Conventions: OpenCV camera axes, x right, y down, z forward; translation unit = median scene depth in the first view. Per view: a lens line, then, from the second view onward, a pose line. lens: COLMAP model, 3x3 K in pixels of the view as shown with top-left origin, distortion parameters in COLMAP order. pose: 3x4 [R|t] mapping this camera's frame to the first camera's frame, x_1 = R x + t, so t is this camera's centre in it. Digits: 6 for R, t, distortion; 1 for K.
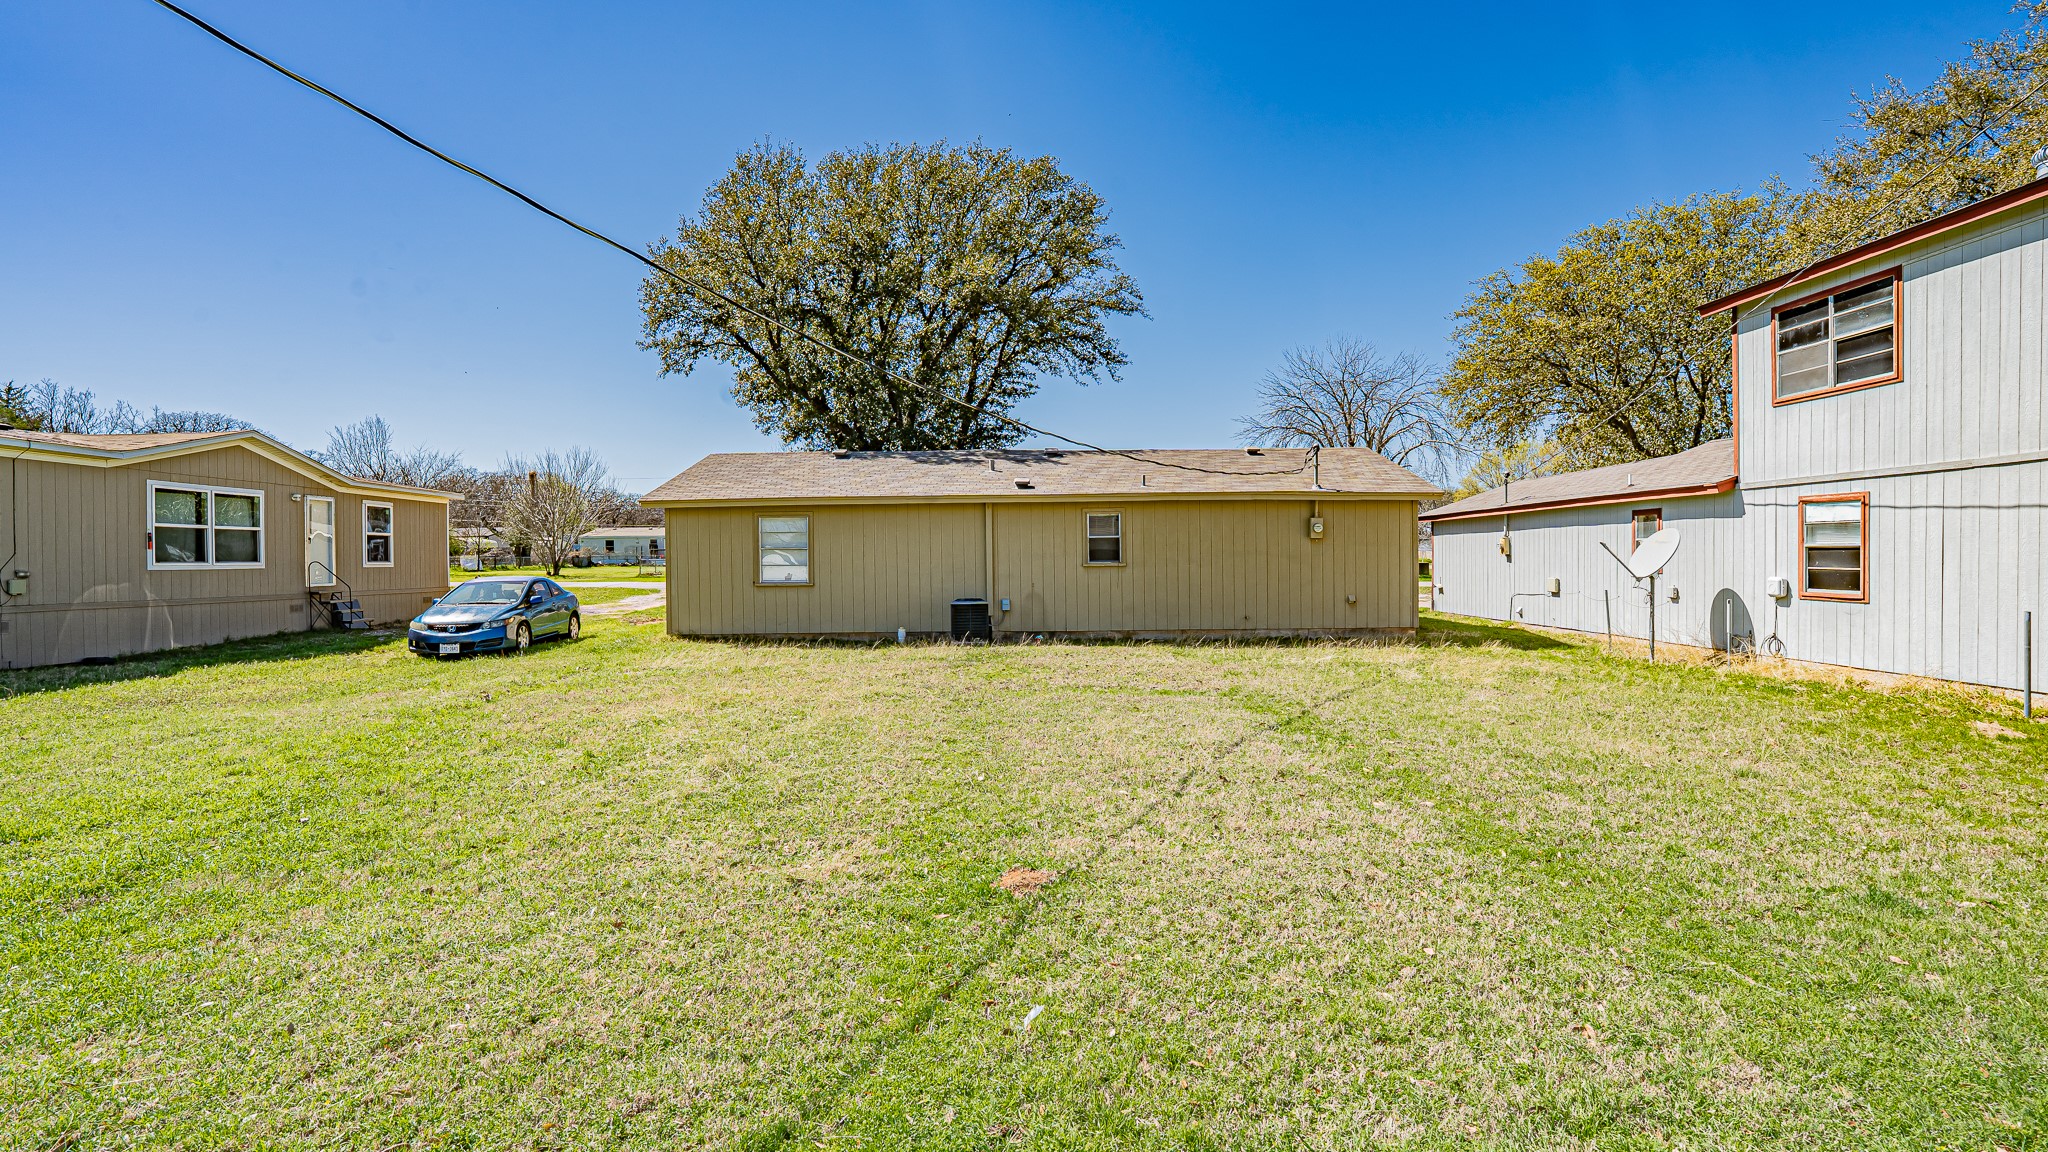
lens RADIAL K [[884.8, 0, 1022.3], [0, 884.8, 571.0], [0, 0, 1]] dist [0.000783, 0.000121]
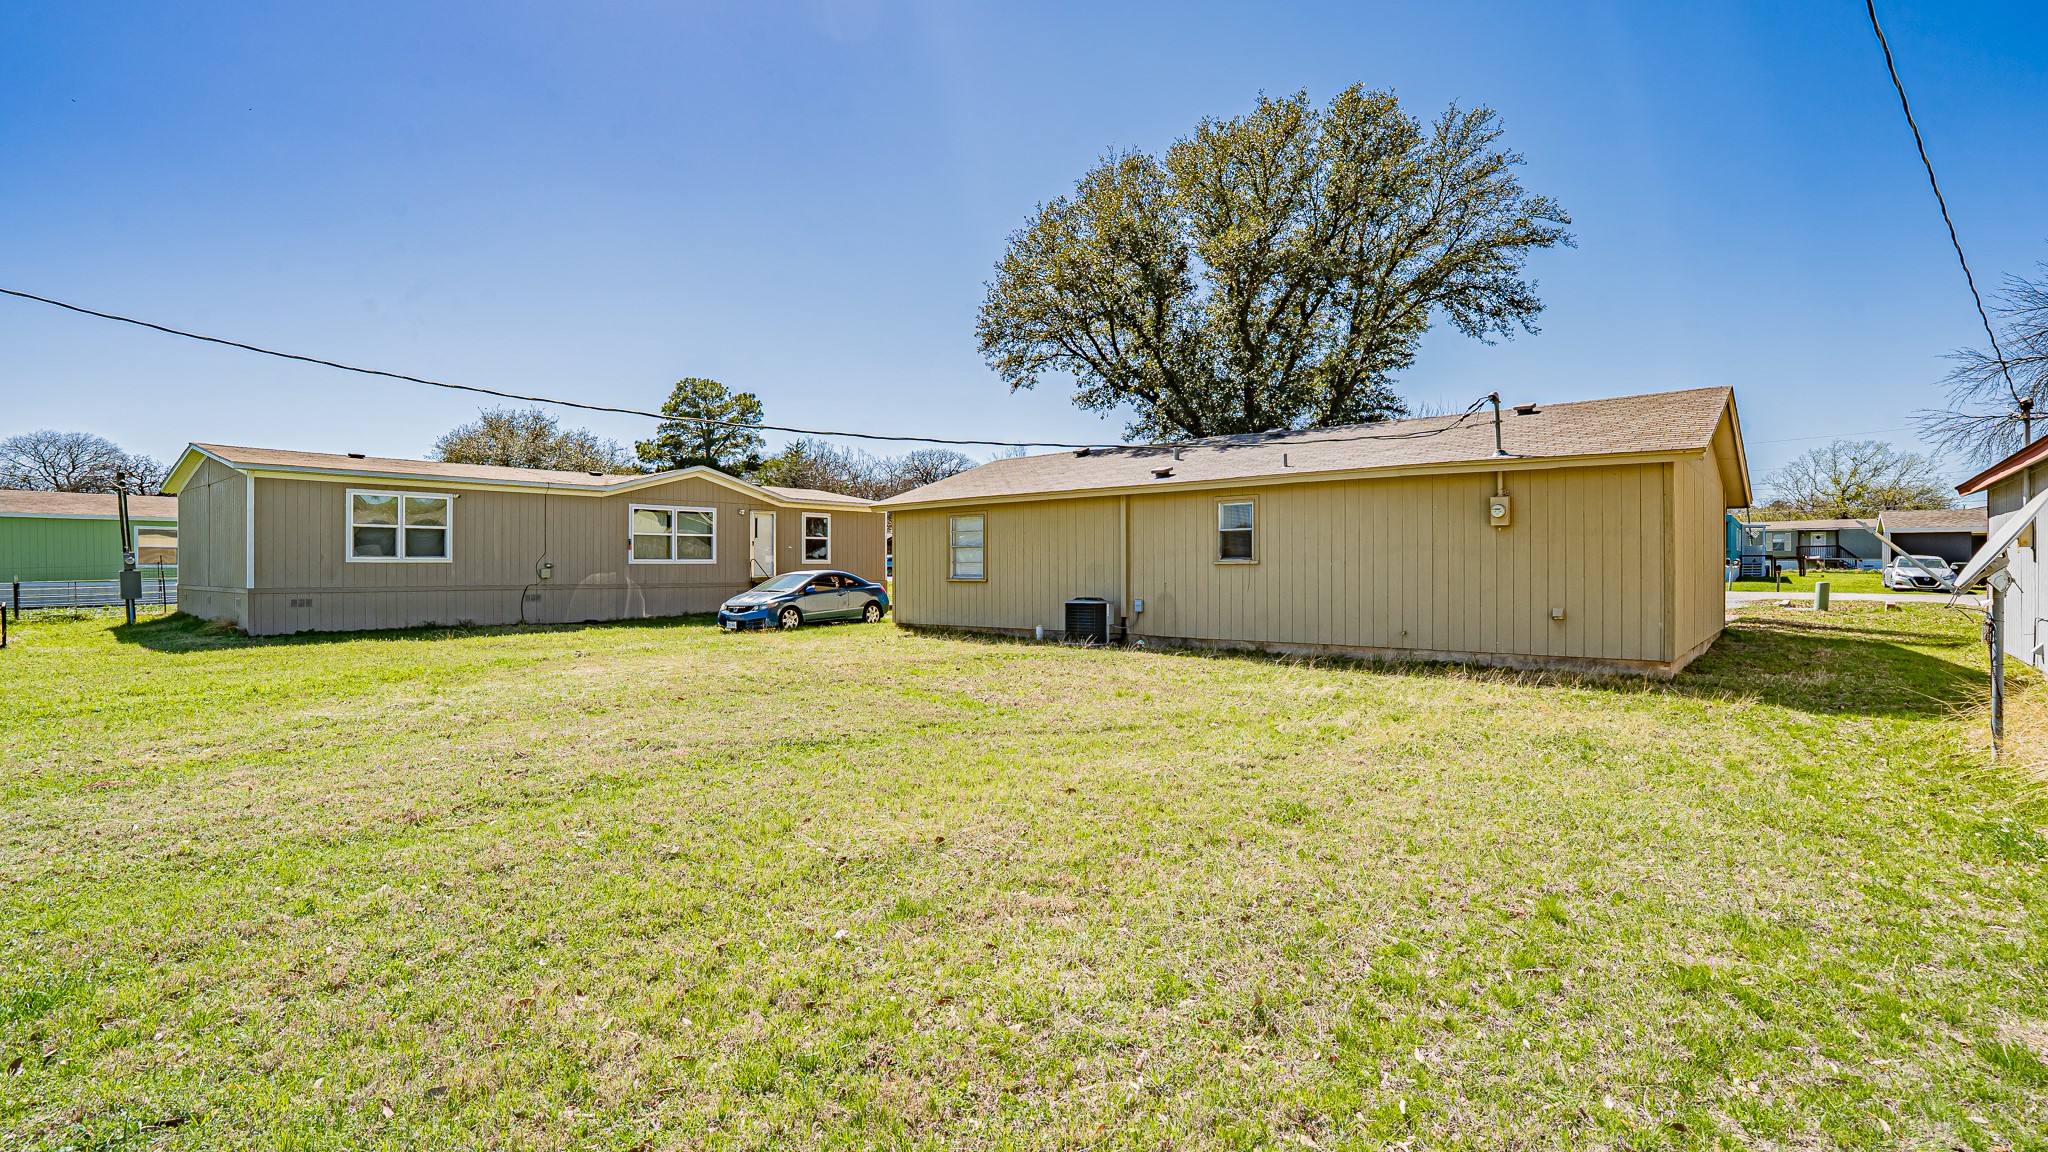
lens RADIAL K [[867.5, 0, 988.8], [0, 867.5, 577.6], [0, 0, 1]] dist [-0.015929, 0.004280]
pose [[0.802657, 0.013987, -0.596277, 0.392967], [-0.008958, 0.999895, 0.011396, 0.000262], [0.596374, -0.003806, 0.802698, 0.192266]]
